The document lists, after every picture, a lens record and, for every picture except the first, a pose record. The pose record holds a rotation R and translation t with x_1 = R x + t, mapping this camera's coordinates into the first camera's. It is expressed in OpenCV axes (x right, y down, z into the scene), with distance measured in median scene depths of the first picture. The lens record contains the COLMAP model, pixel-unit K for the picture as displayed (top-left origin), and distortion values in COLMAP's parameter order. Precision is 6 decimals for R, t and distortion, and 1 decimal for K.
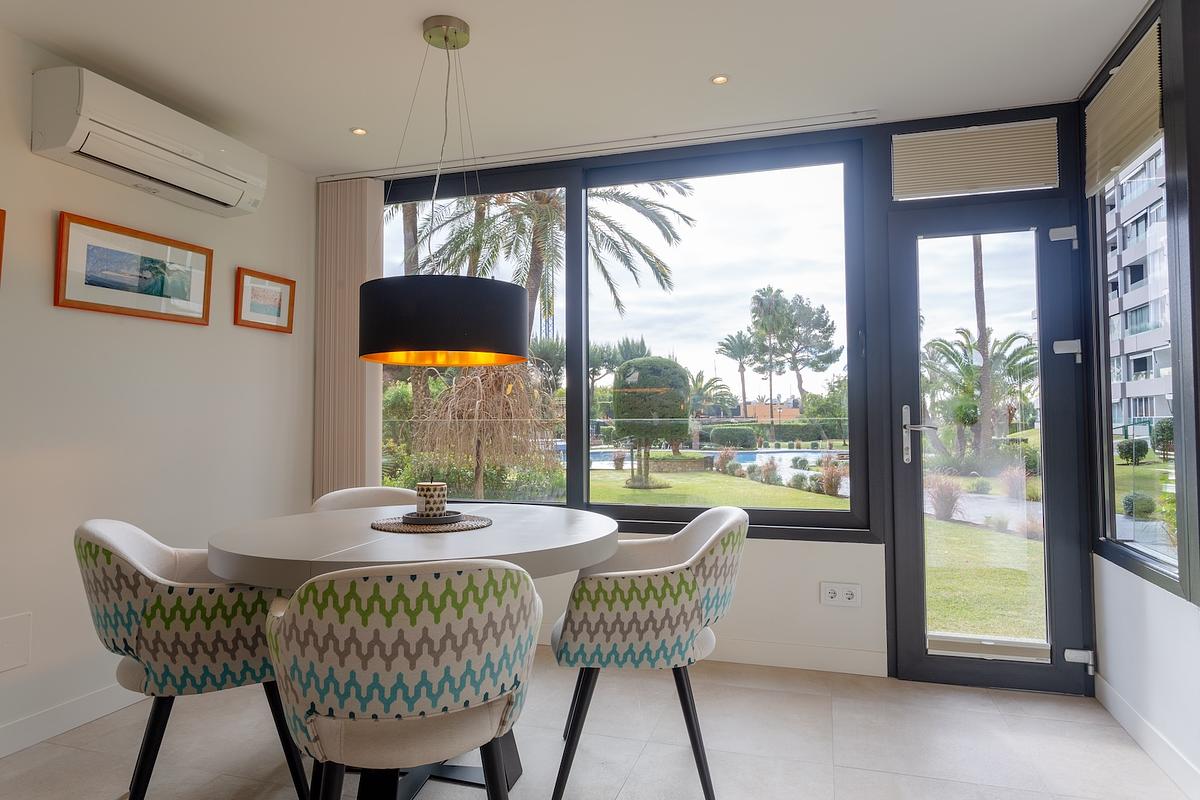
lens RADIAL K [[734.4, 0, 600.0], [0, 734.4, 400.0], [0, 0, 1]] dist [-0.005098, 0.000776]
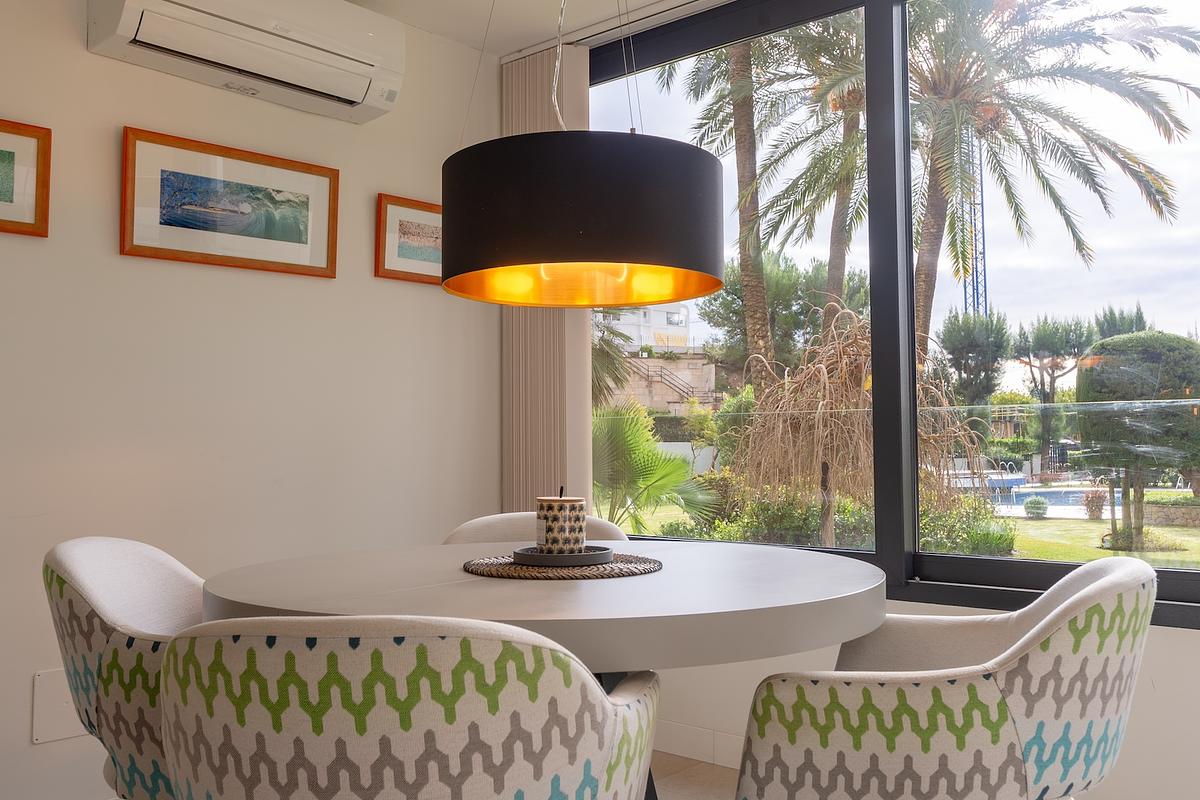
lens RADIAL K [[1073.1, 0, 600.0], [0, 1073.1, 400.0], [0, 0, 1]] dist [-0.006162, -0.005843]
pose [[0.915773, -0.020342, -0.401180, 0.106142], [0.015228, 0.999757, -0.015931, 0.034994], [0.401407, 0.008480, 0.915861, 0.157977]]
